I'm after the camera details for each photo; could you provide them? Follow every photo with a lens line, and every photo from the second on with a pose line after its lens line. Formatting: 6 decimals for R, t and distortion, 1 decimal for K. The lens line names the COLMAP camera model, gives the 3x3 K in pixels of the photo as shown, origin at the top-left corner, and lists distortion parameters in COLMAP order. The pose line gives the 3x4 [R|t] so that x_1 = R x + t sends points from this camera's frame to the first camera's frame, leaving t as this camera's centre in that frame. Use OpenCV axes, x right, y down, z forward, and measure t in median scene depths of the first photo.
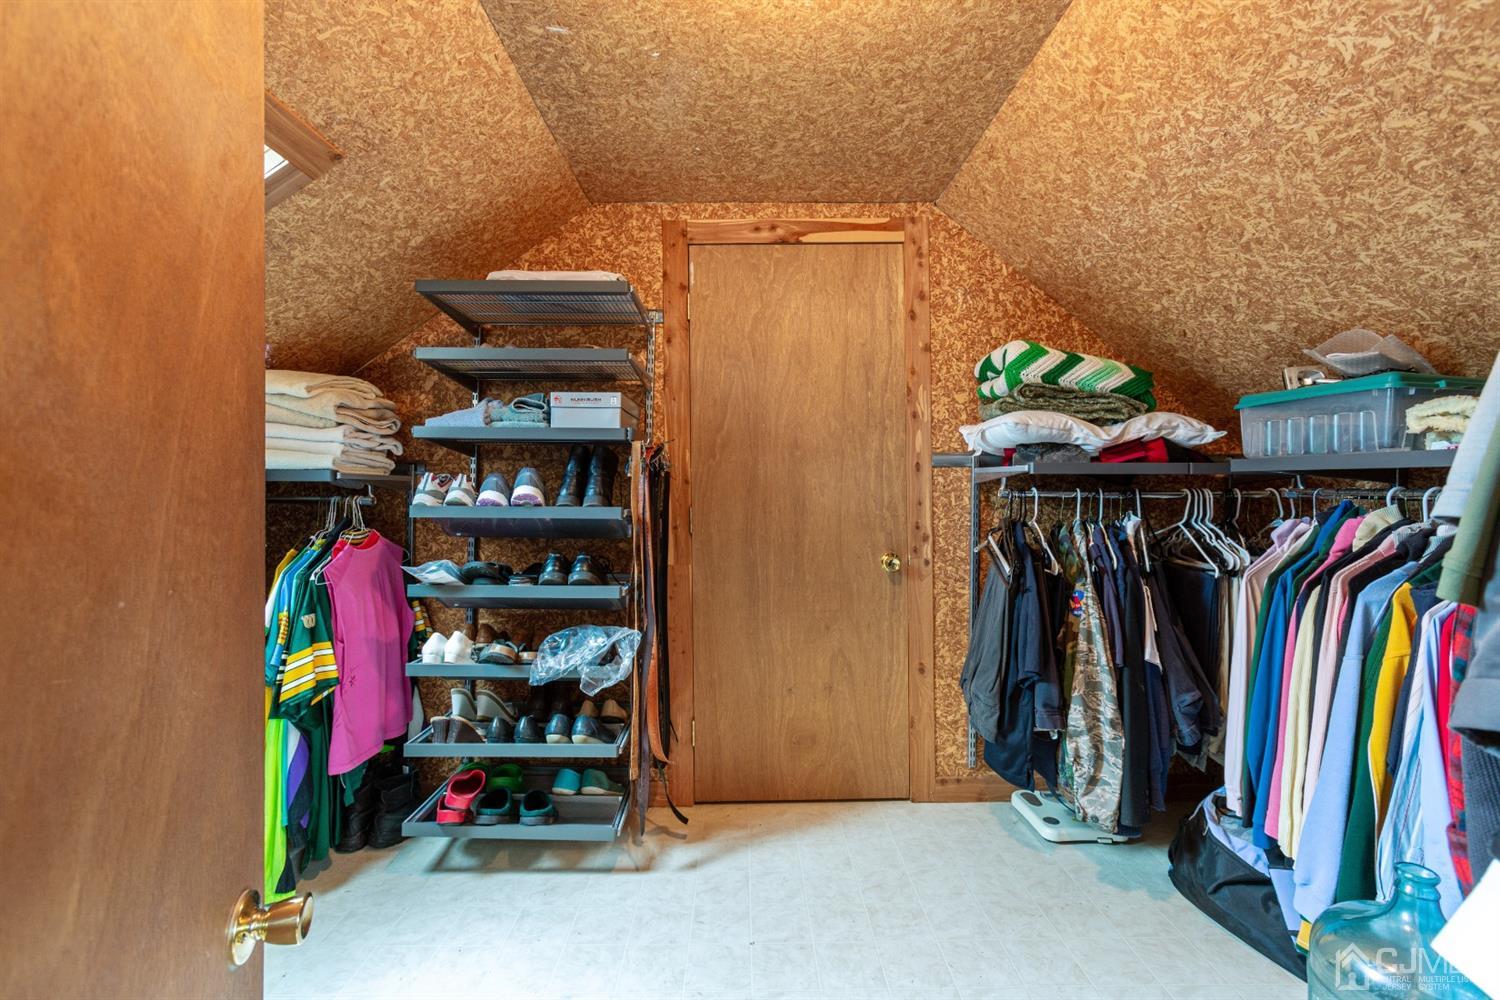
lens RADIAL K [[665.0, 0, 744.1], [0, 665.0, 488.0], [0, 0, 1]] dist [-0.002813, 0.002270]
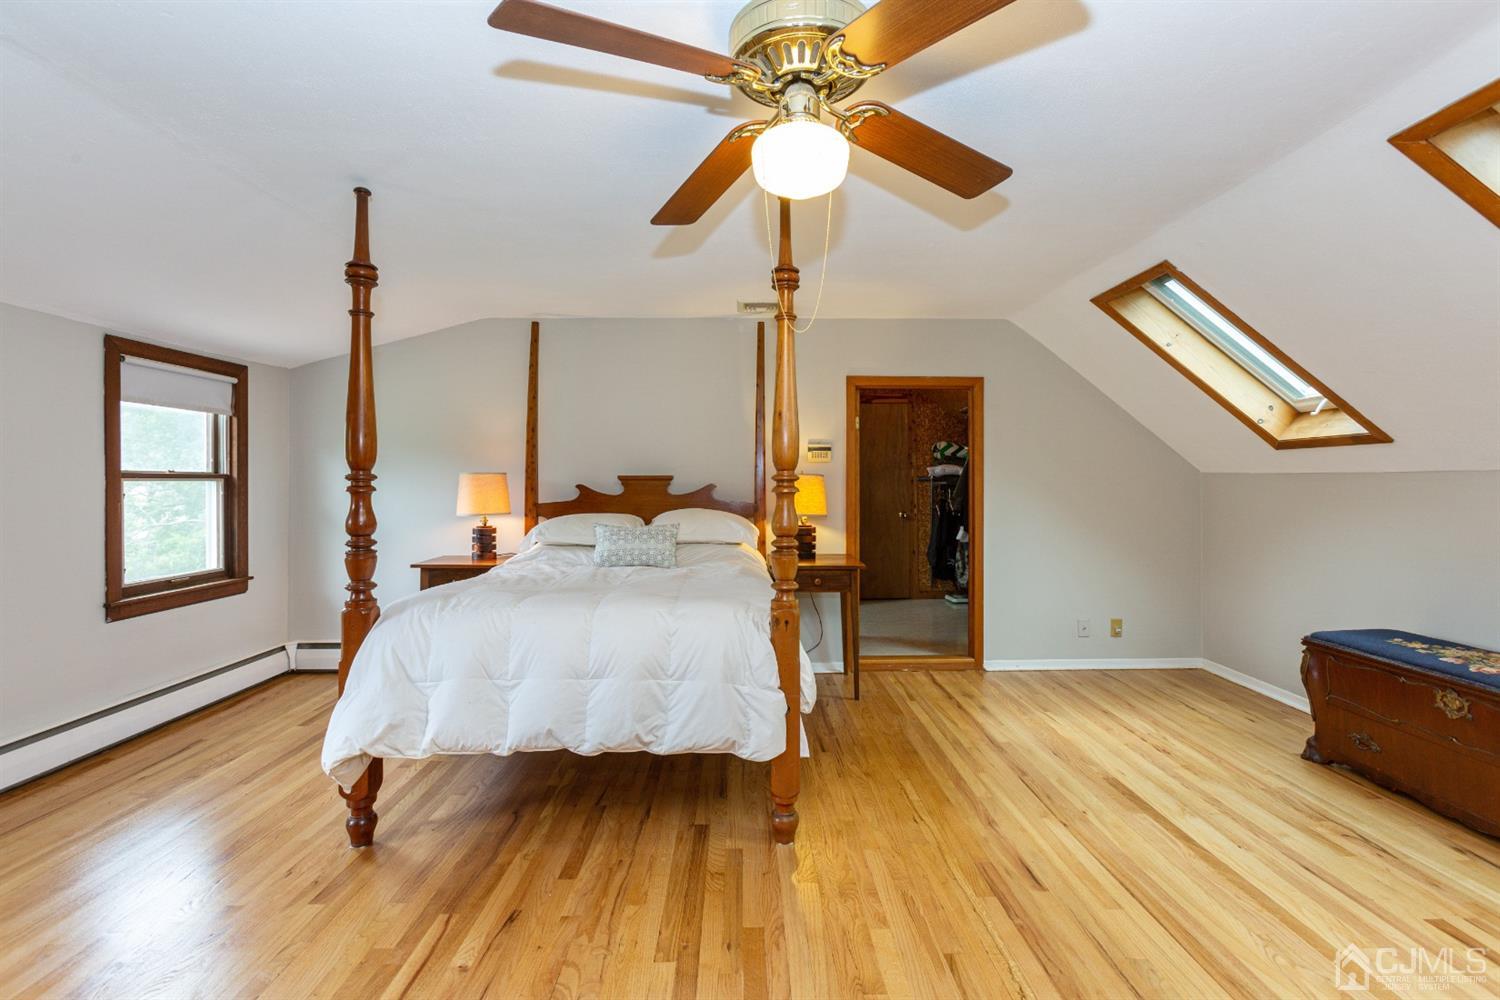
lens RADIAL K [[665.0, 0, 740.2], [0, 665.0, 476.2], [0, 0, 1]] dist [-0.002813, 0.002270]
pose [[0.999852, -0.000468, -0.017202, -0.473592], [0.000214, 0.999891, -0.014759, -0.012977], [0.017207, 0.014753, 0.999743, -2.061375]]
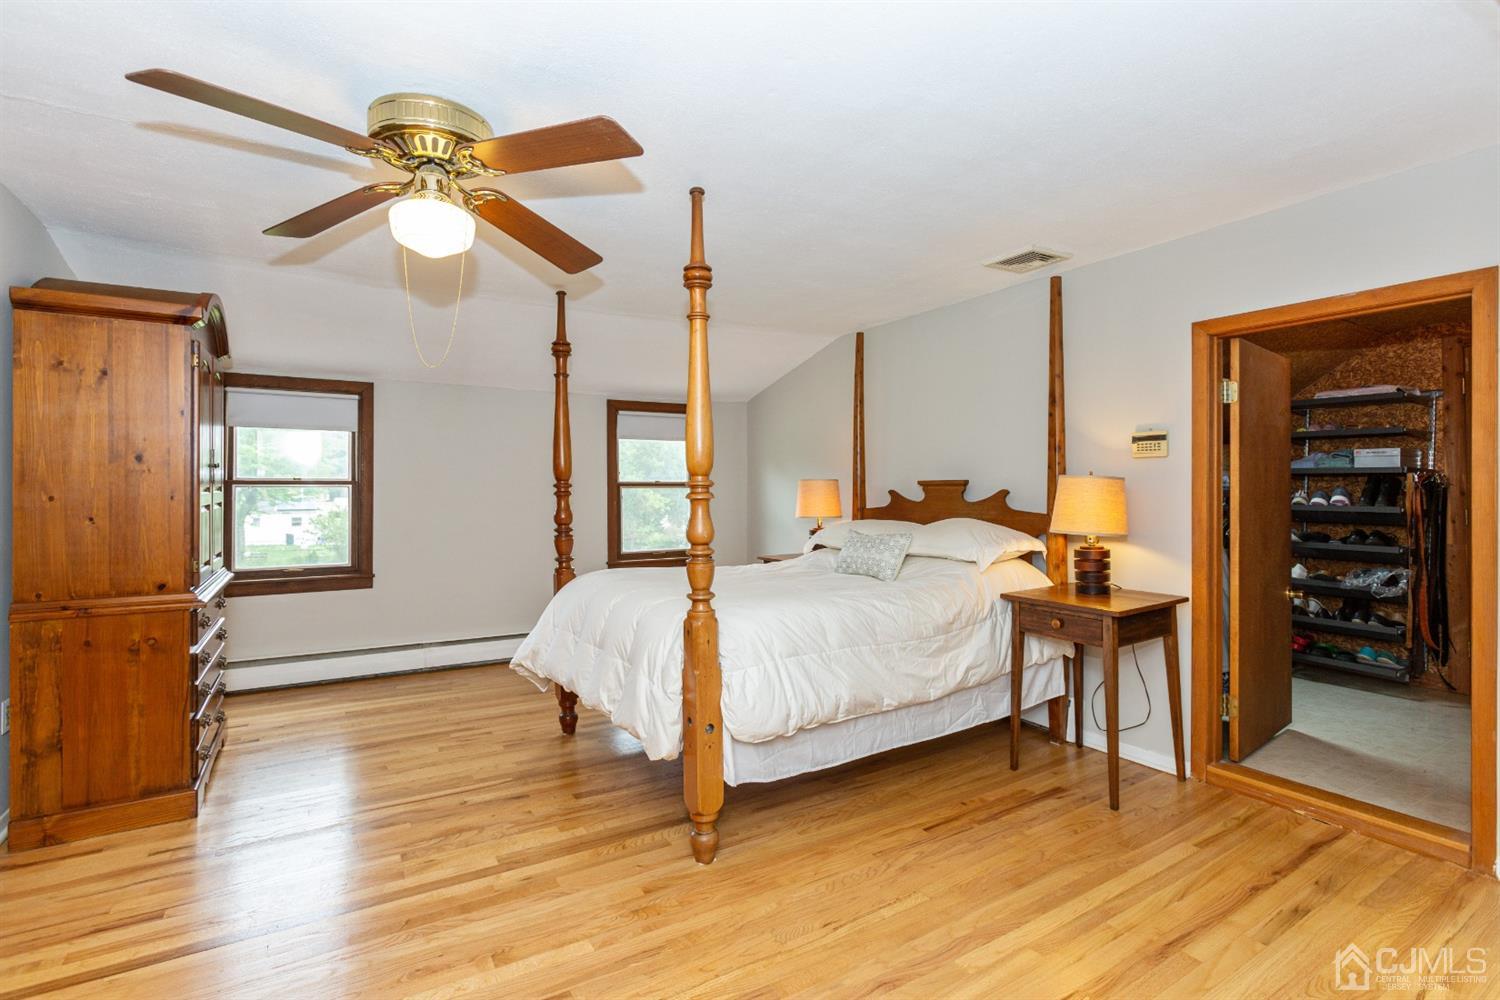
lens RADIAL K [[689.4, 0, 745.7], [0, 689.4, 485.2], [0, 0, 1]] dist [-0.005735, 0.002334]
pose [[0.509635, -0.006385, -0.860367, 0.508011], [-0.001153, 0.999966, -0.008104, -0.015051], [0.860390, 0.005122, 0.509611, -1.490330]]
